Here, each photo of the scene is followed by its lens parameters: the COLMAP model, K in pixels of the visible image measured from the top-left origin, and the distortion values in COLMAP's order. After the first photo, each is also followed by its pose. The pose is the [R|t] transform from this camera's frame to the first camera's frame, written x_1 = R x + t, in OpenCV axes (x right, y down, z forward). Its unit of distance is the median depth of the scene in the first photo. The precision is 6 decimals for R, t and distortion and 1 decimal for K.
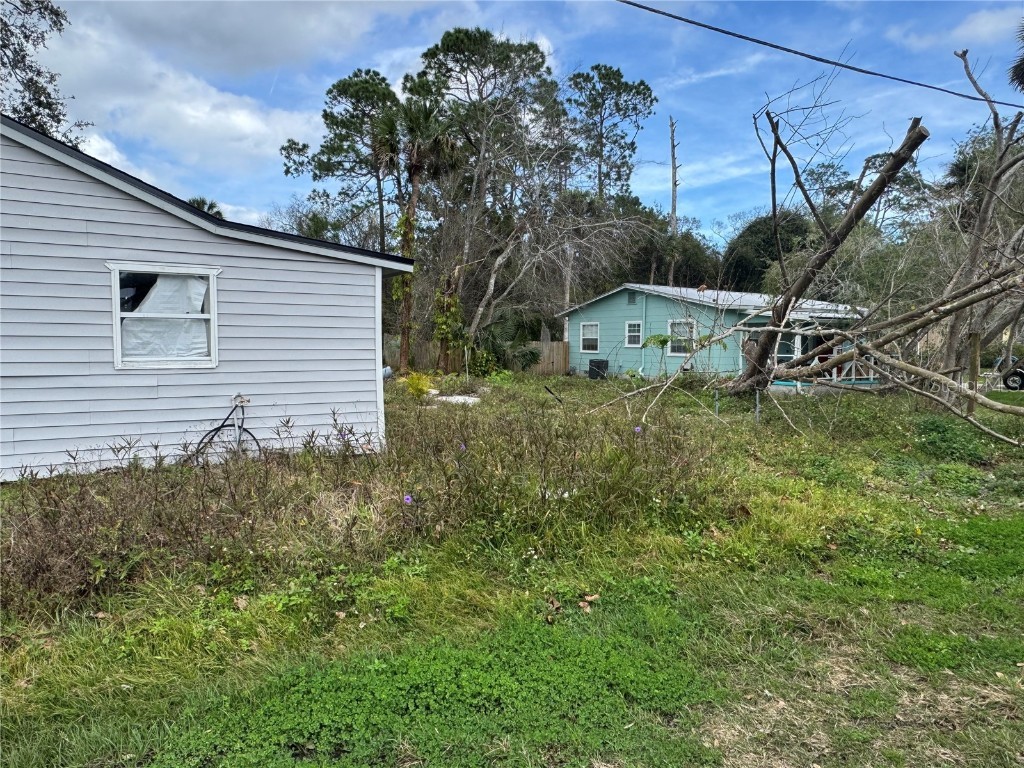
lens RADIAL K [[646.8, 0, 512.0], [0, 646.8, 384.0], [0, 0, 1]] dist [0.002124, 0.003821]
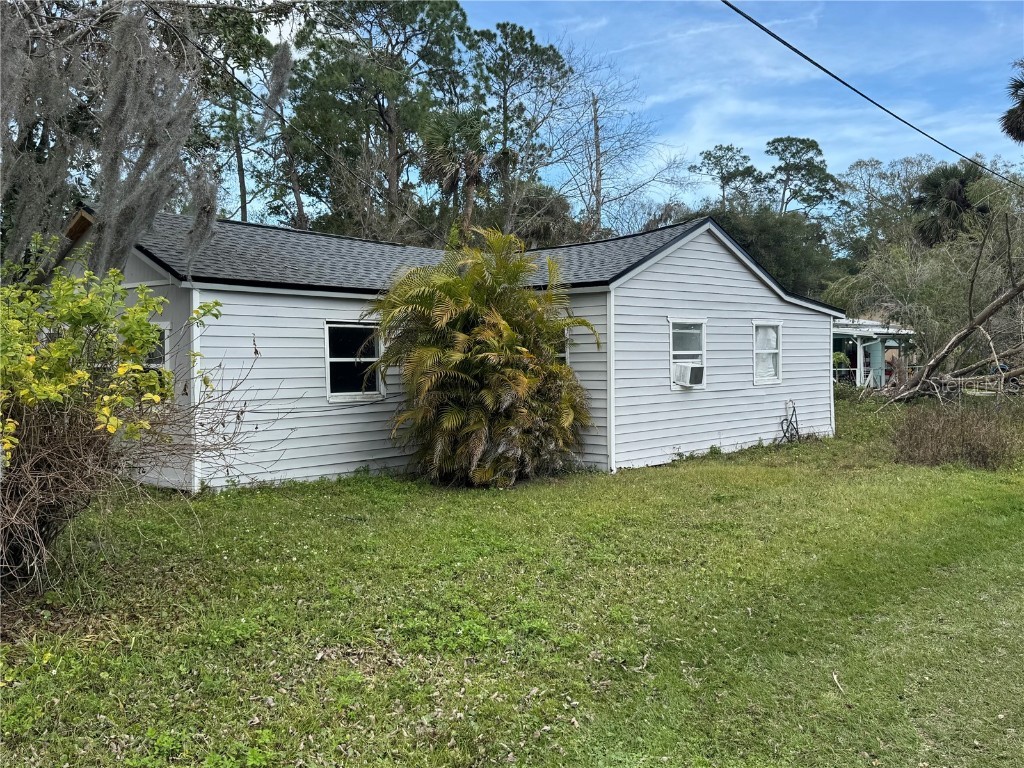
lens RADIAL K [[965.8, 0, 512.0], [0, 965.8, 384.0], [0, 0, 1]] dist [0.094340, -0.004171]
pose [[0.948376, -0.032455, 0.315483, -0.252838], [0.045790, 0.998340, -0.034948, 0.003733], [-0.313825, 0.047590, 0.948287, -0.142695]]
